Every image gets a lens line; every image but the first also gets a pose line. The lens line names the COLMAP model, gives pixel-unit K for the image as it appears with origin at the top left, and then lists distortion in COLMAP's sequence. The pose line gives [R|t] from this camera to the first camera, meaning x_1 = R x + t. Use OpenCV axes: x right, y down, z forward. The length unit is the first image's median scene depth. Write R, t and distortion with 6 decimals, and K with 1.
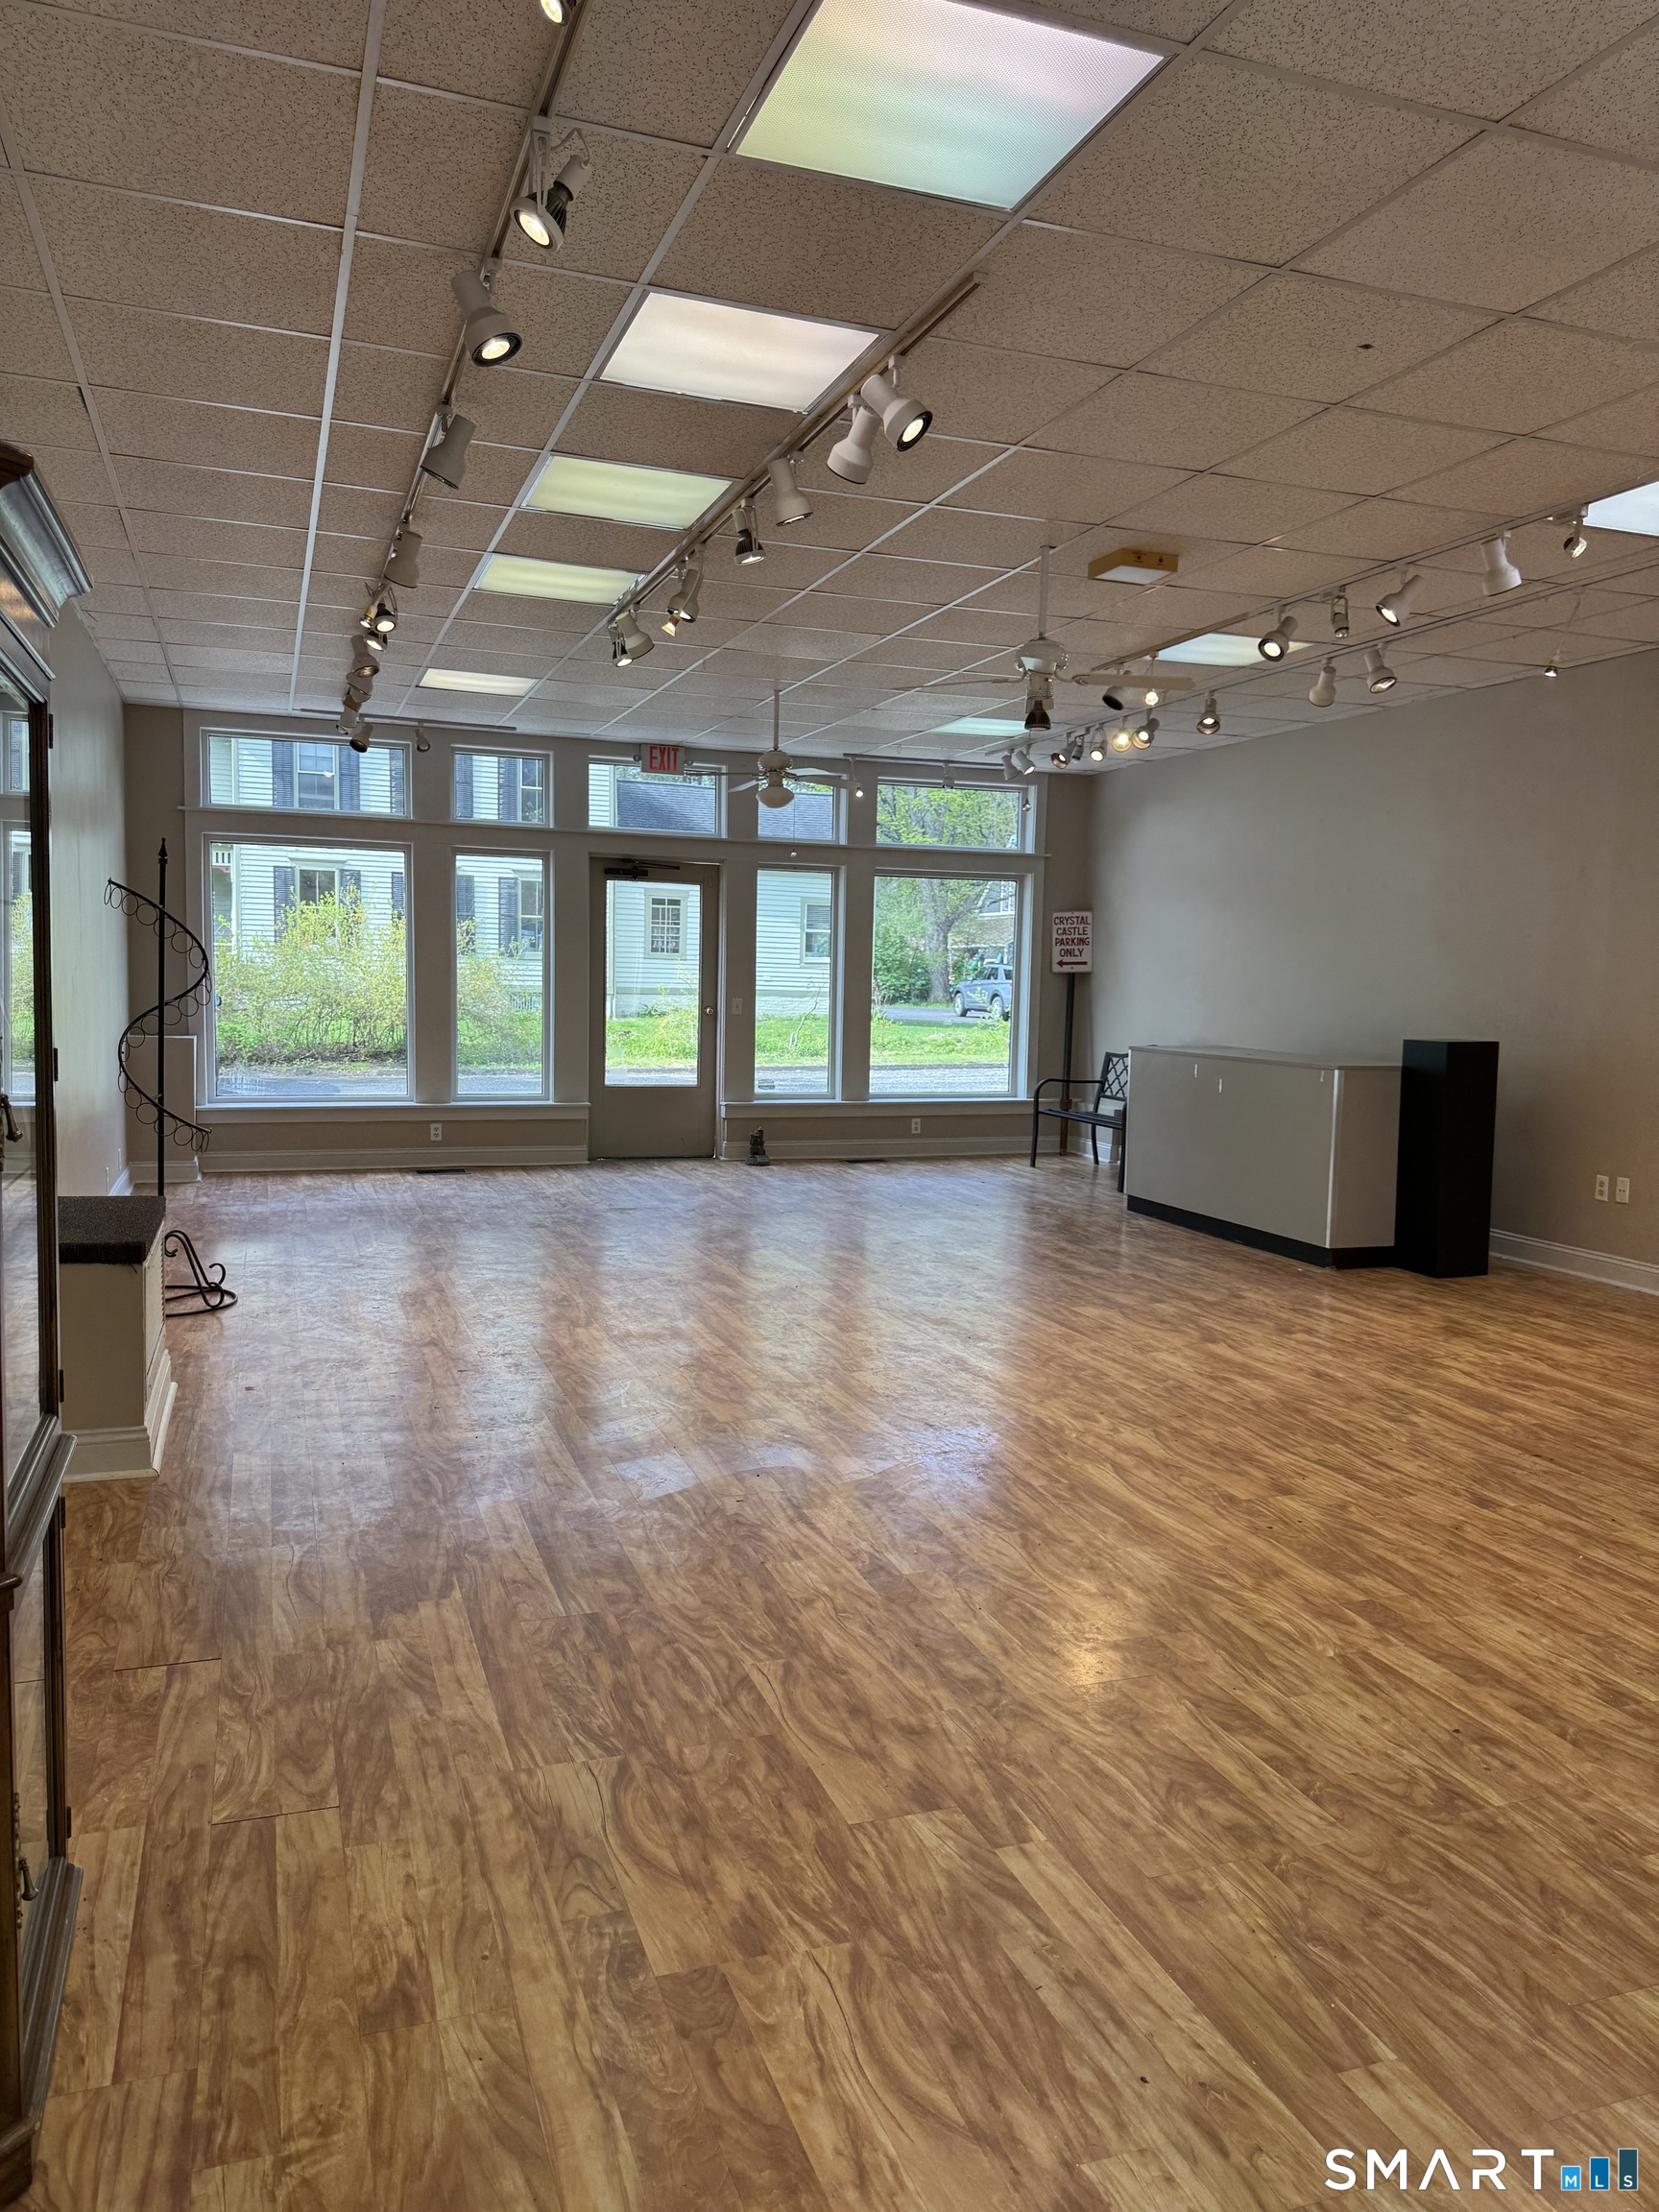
lens RADIAL K [[1553.7, 0, 832.6], [0, 1553.7, 1110.3], [0, 0, 1]] dist [0.081071, -0.122524]
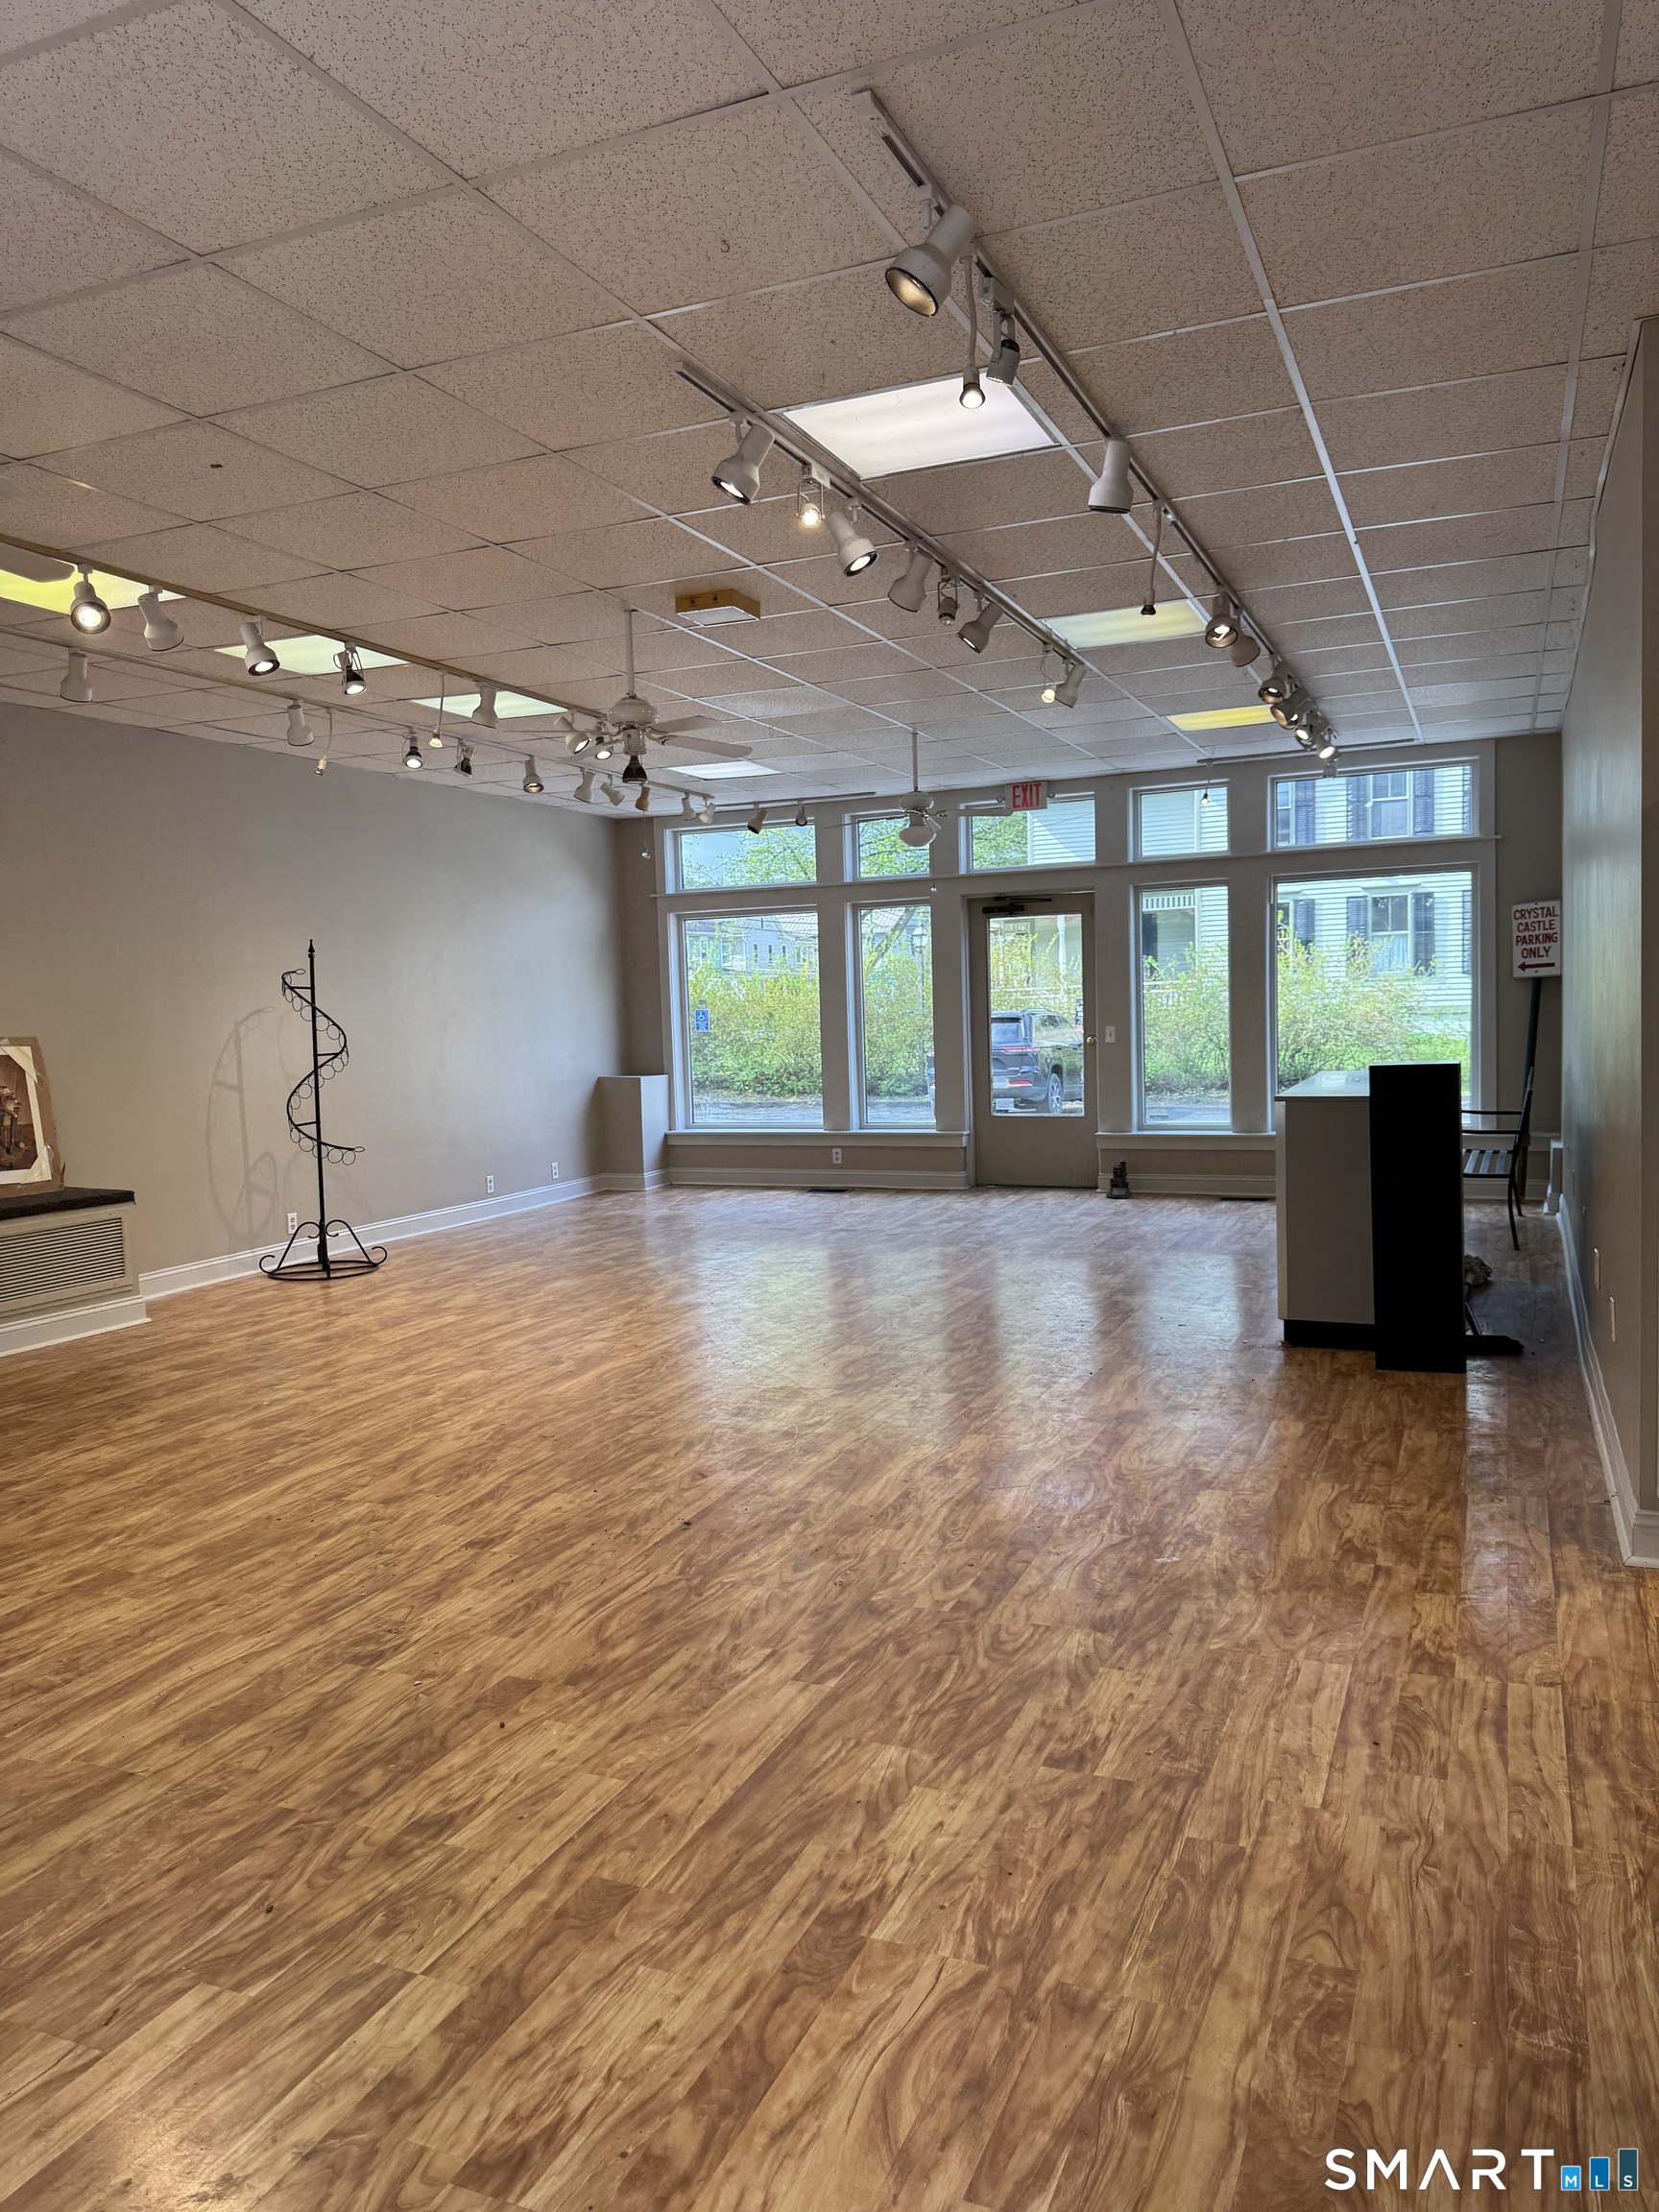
lens RADIAL K [[1553.7, 0, 870.5], [0, 1553.7, 1162.0], [0, 0, 1]] dist [0.081071, -0.122524]
pose [[0.730886, 0.023553, -0.682093, 0.712247], [-0.009777, 0.999663, 0.024041, -0.012087], [0.682430, -0.010902, 0.730870, 0.244202]]
